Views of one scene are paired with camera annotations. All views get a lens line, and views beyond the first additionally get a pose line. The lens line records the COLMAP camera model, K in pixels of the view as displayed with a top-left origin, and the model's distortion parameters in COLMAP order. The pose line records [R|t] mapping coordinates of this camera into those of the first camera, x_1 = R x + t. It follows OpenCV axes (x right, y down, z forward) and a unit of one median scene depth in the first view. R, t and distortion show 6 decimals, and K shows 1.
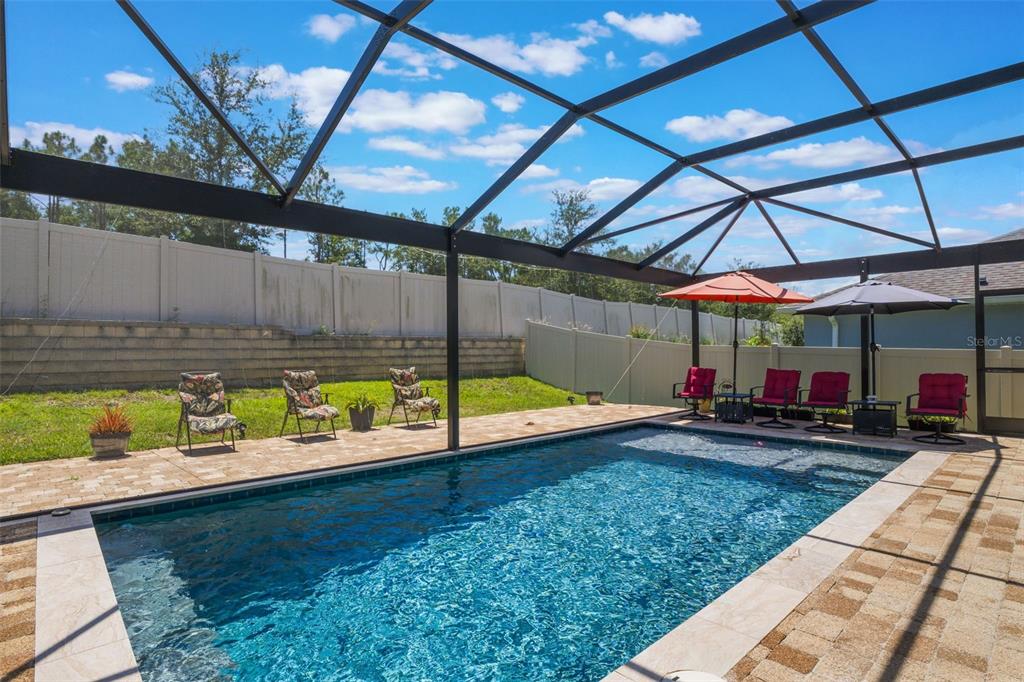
lens RADIAL K [[530.6, 0, 511.9], [0, 530.6, 341.2], [0, 0, 1]] dist [-0.002713, -0.000076]
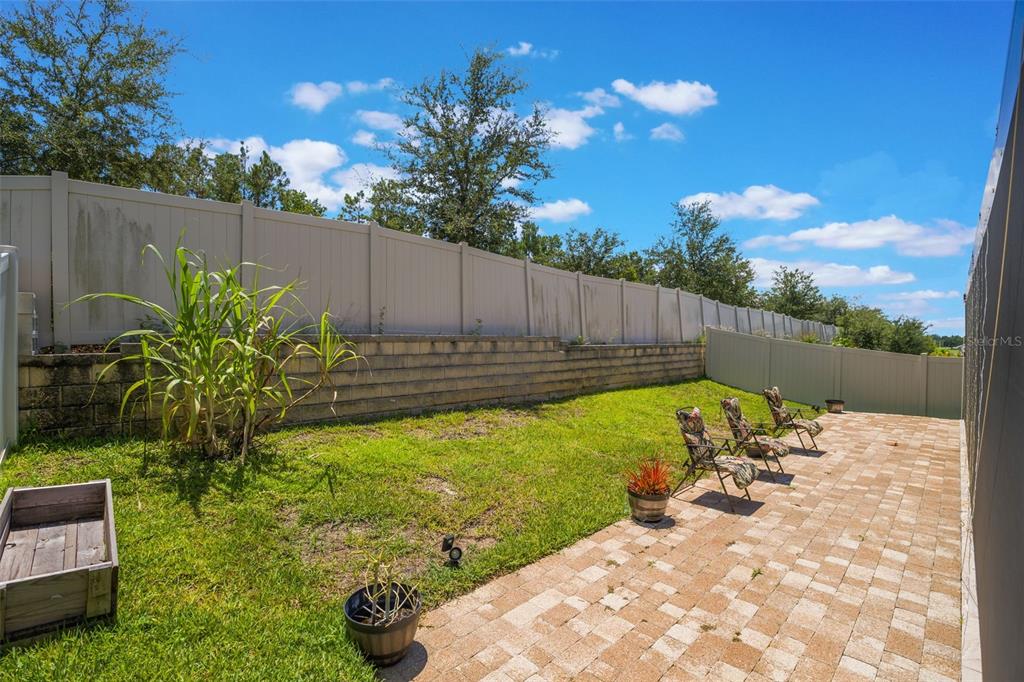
lens RADIAL K [[447.4, 0, 512.1], [0, 447.4, 343.1], [0, 0, 1]] dist [-0.000185, 0.000016]
pose [[0.999451, 0.001265, 0.033096, -0.555105], [-0.002016, 0.999741, 0.022674, -0.036319], [-0.033058, -0.022728, 0.999195, 0.193622]]
